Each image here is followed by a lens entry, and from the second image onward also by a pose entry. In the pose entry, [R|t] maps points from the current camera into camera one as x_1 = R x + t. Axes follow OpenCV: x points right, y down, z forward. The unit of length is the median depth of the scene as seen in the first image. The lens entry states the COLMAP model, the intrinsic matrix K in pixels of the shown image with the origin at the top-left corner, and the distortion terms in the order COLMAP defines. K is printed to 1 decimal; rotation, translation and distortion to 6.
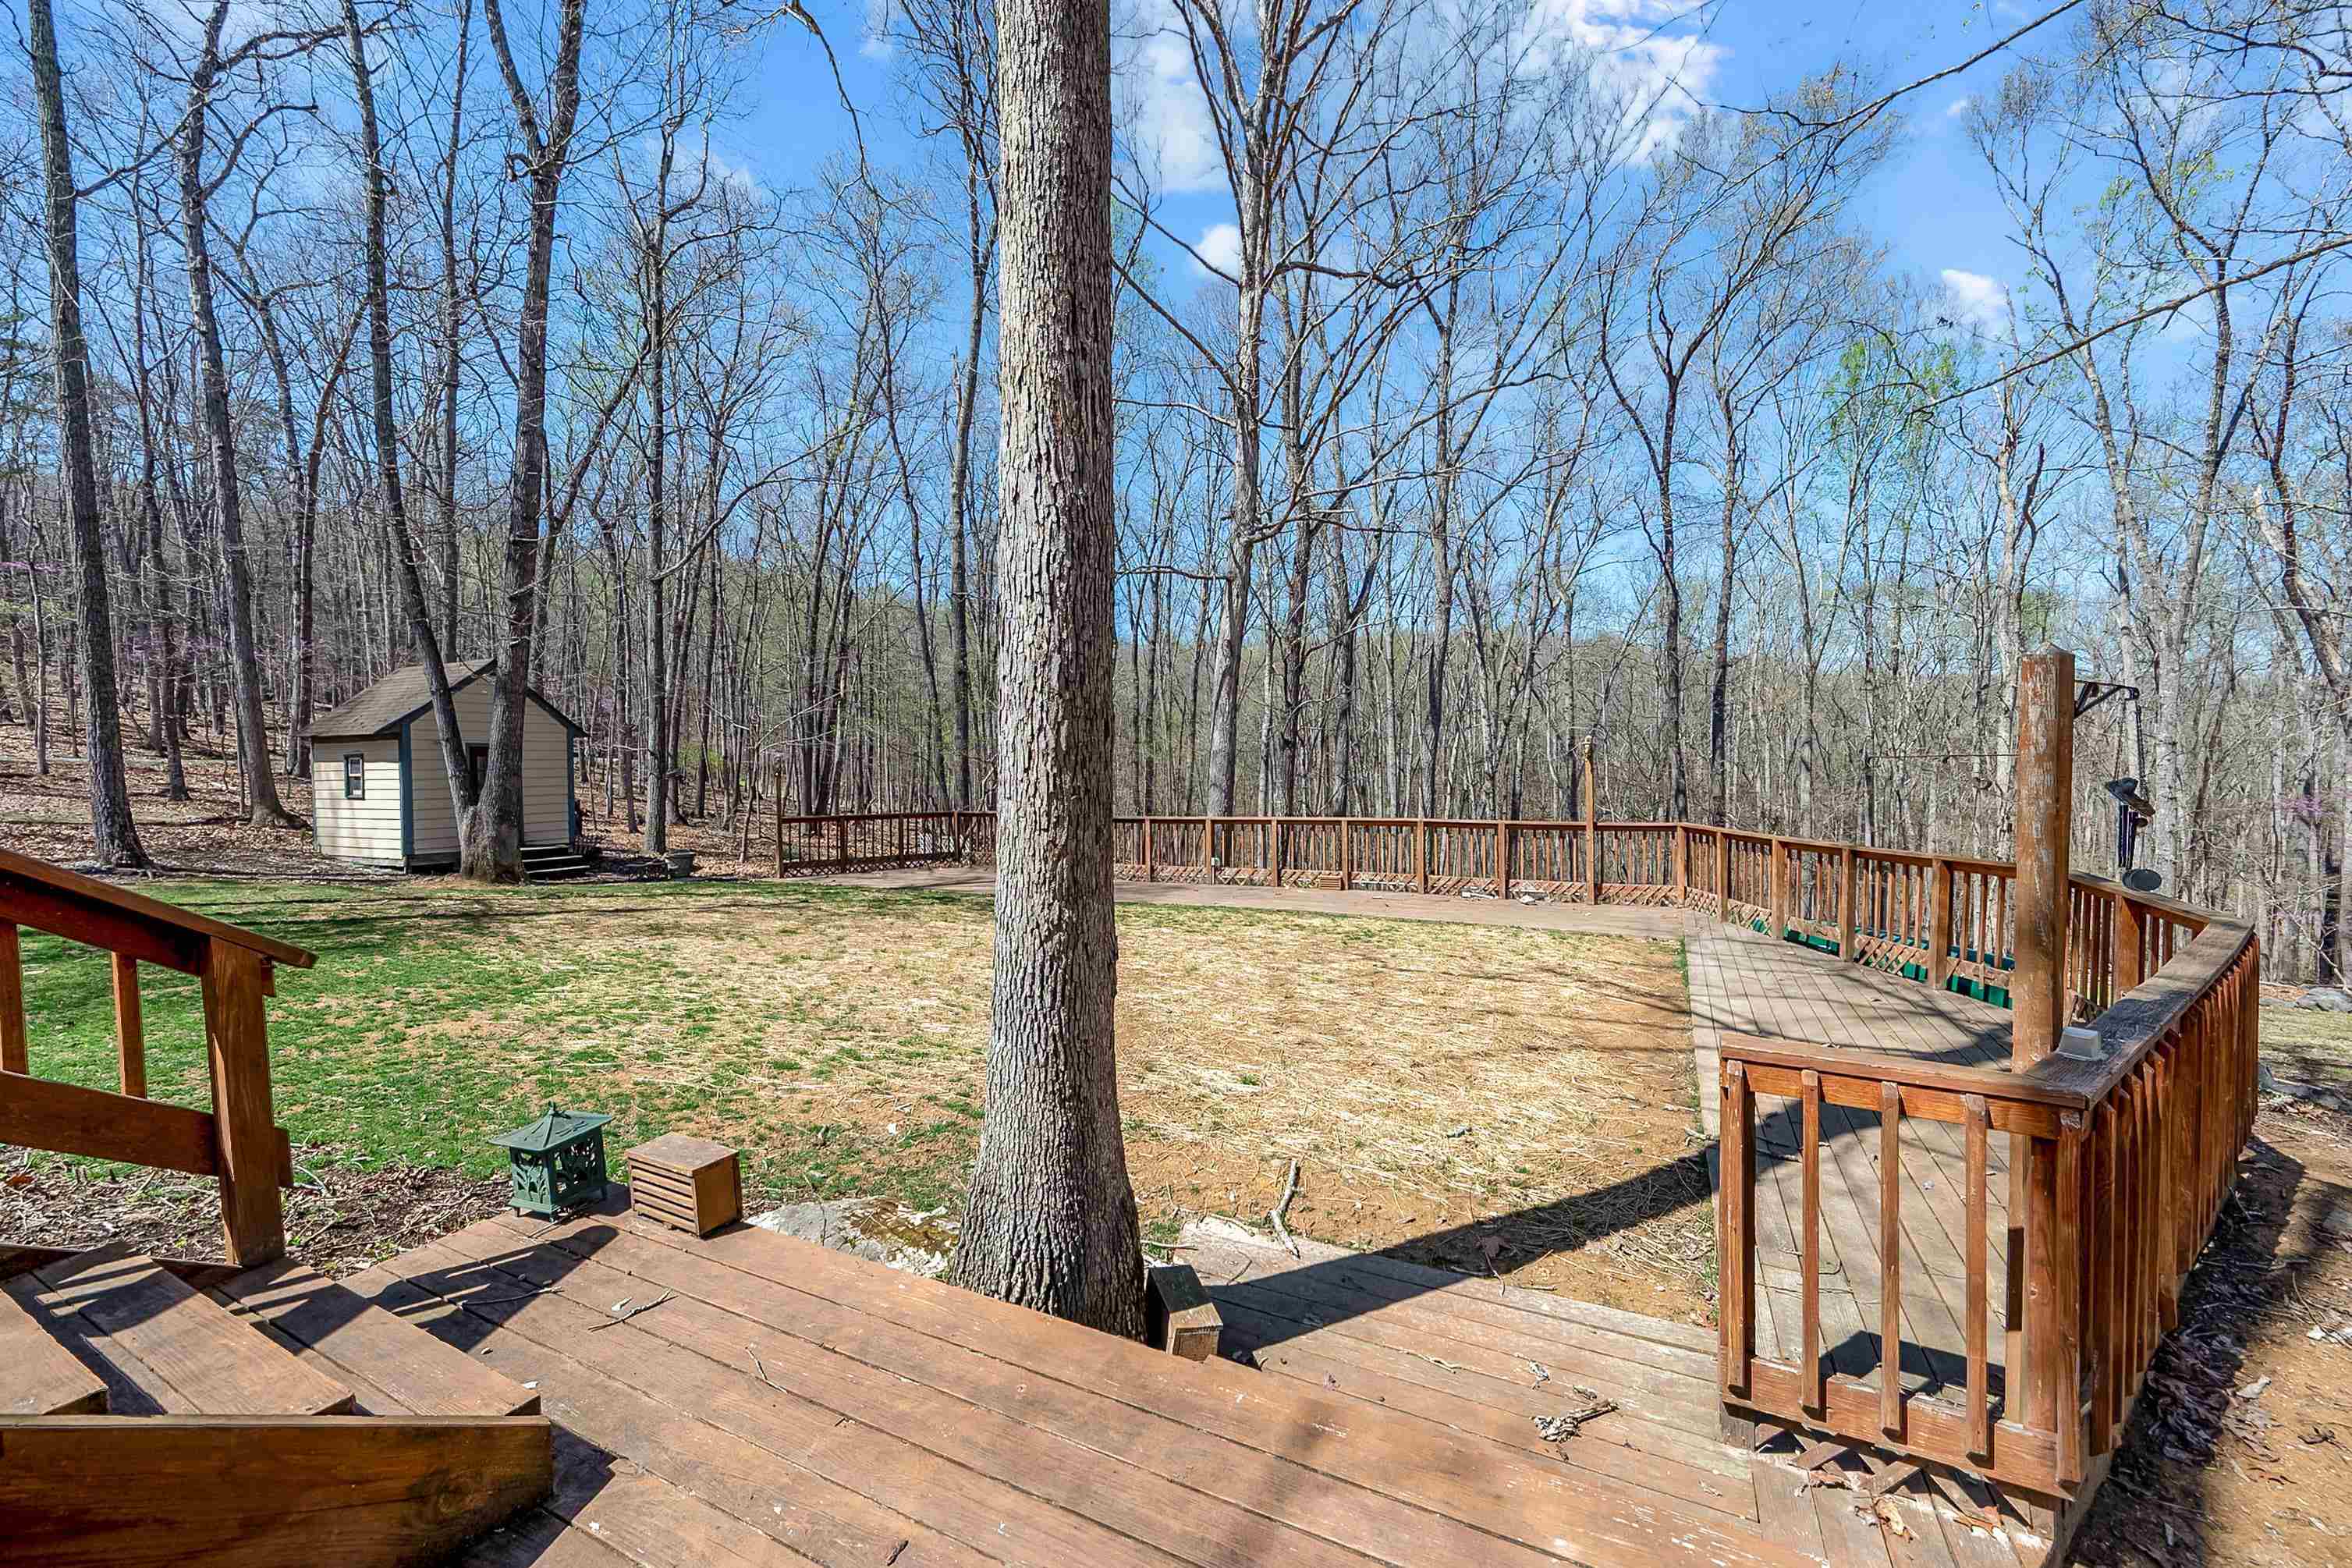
lens RADIAL K [[944.7, 0, 1176.6], [0, 944.7, 796.2], [0, 0, 1]] dist [0.002710, 0.000423]
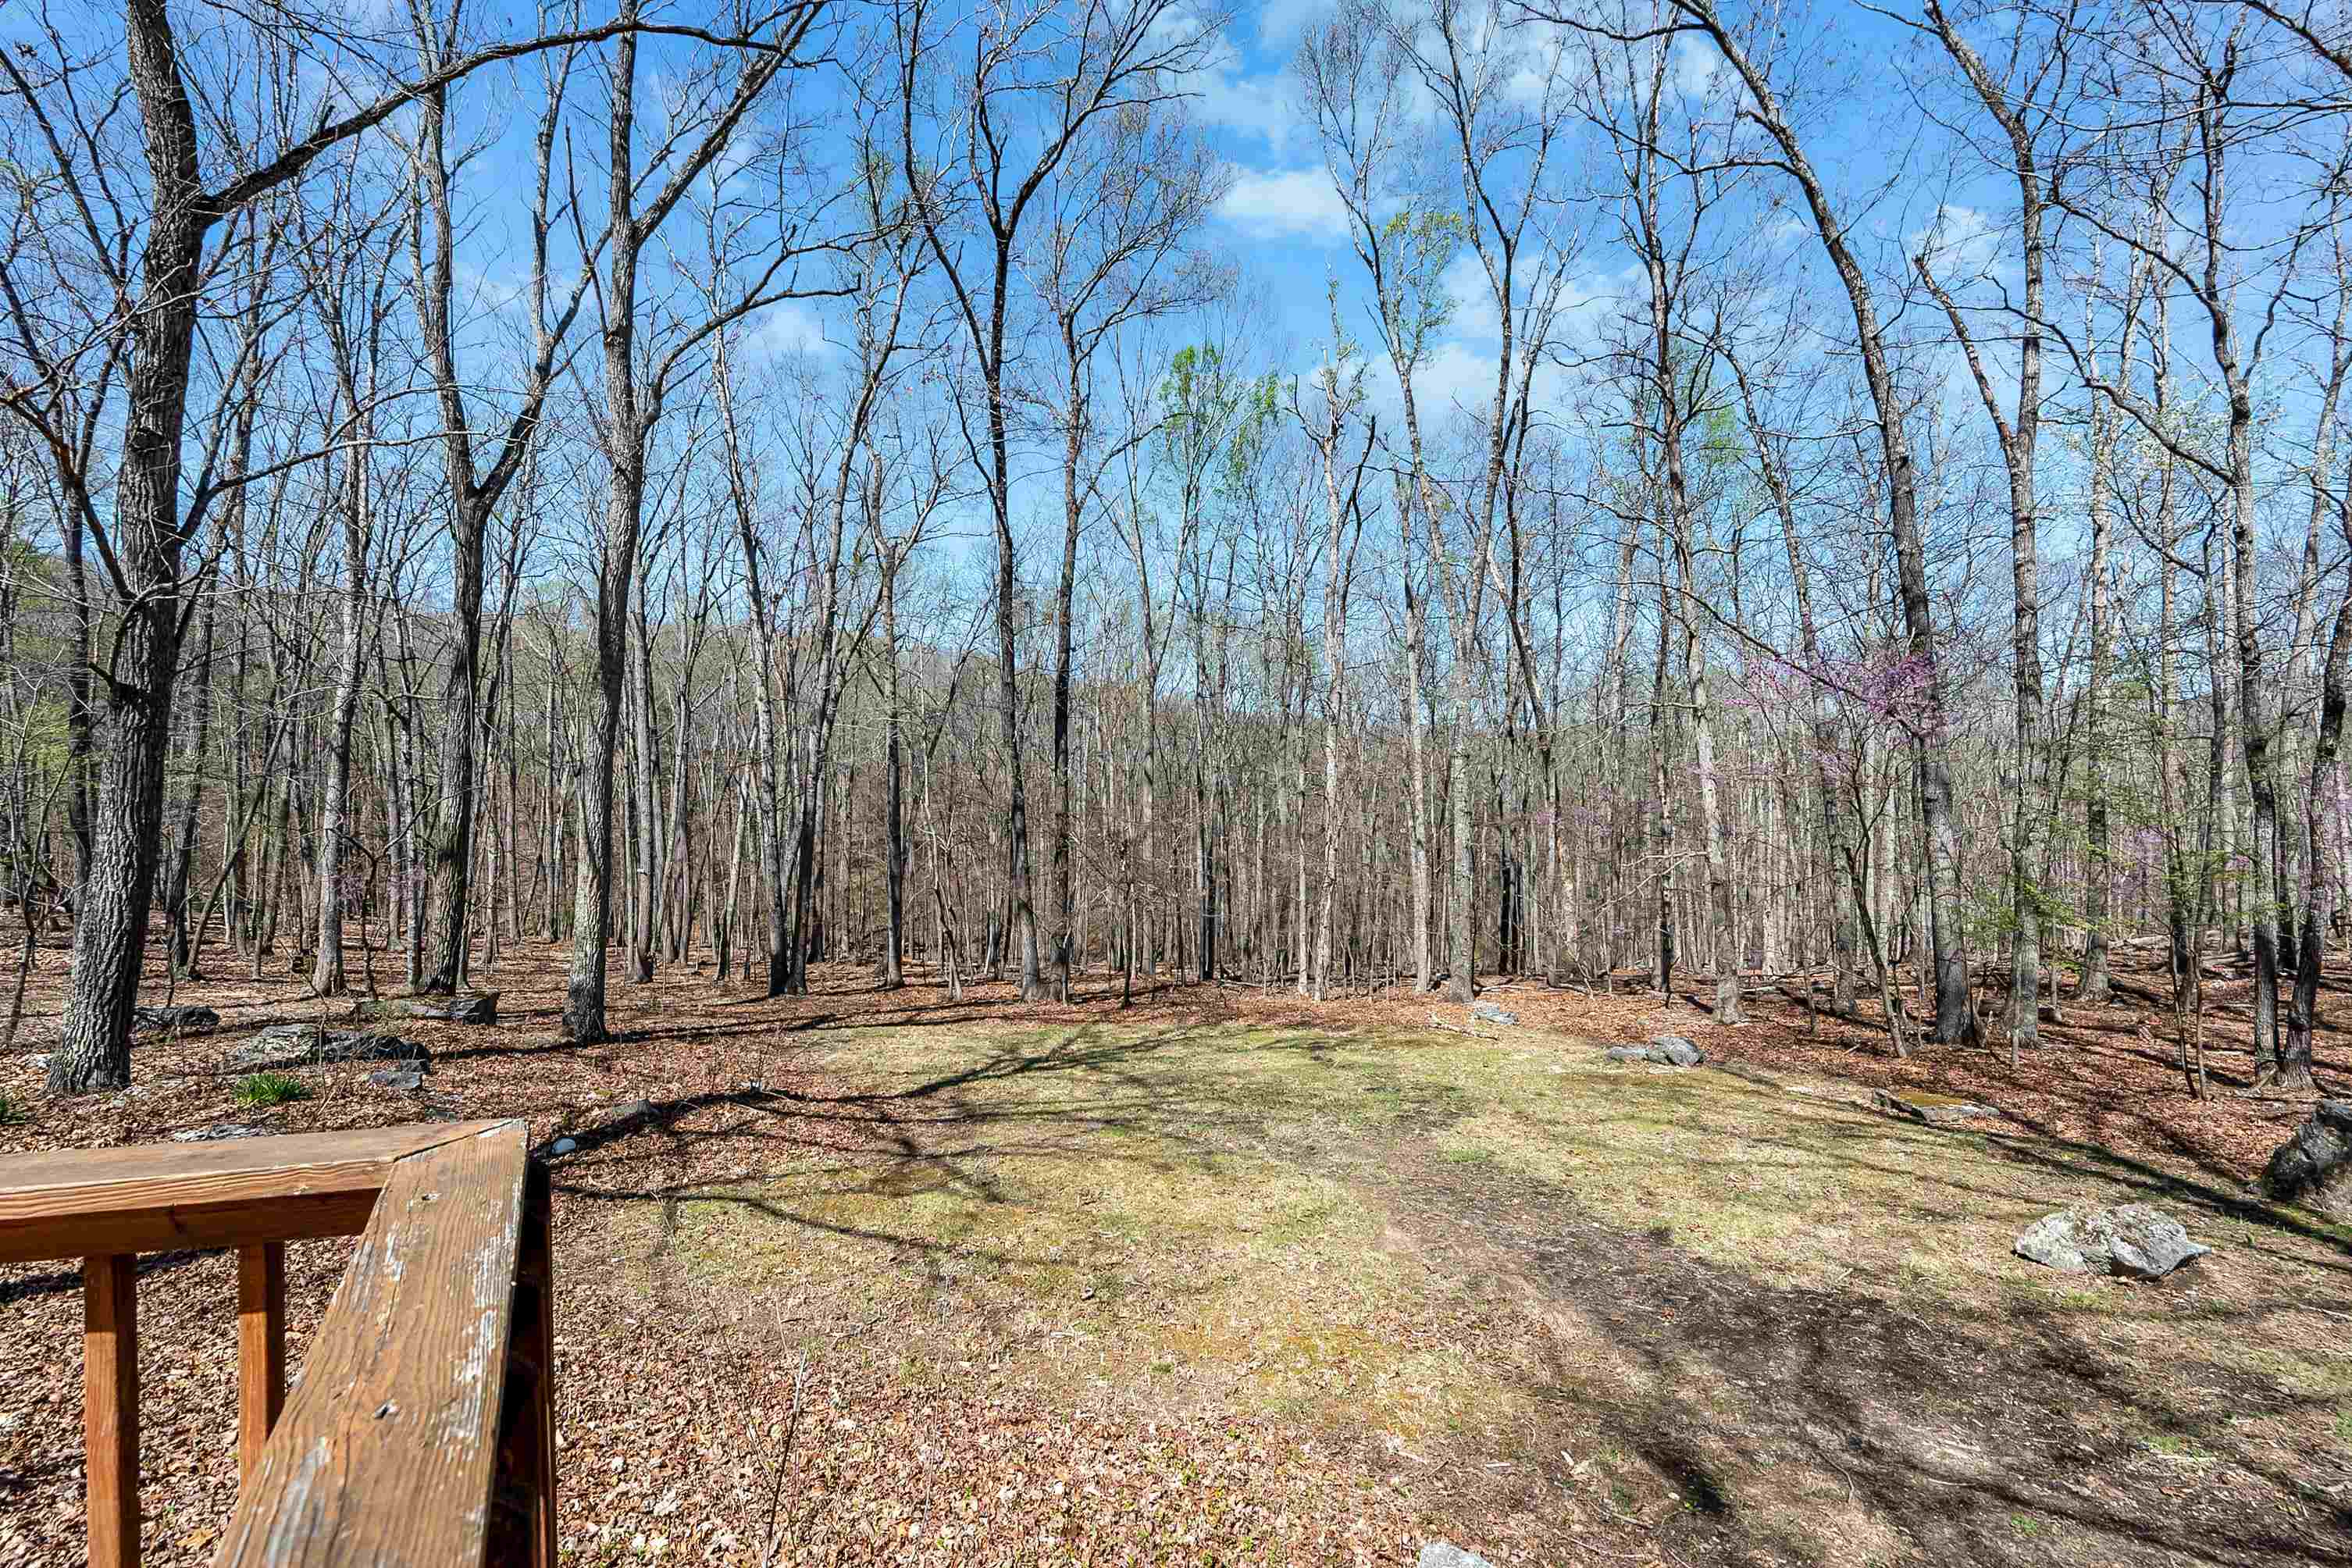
lens RADIAL K [[939.1, 0, 1189.2], [0, 939.1, 789.2], [0, 0, 1]] dist [-0.002570, -0.000267]
pose [[0.799807, 0.010085, 0.600172, 0.206679], [0.005019, 0.999712, -0.023487, -0.000347], [-0.600236, 0.021797, 0.799526, 0.339704]]
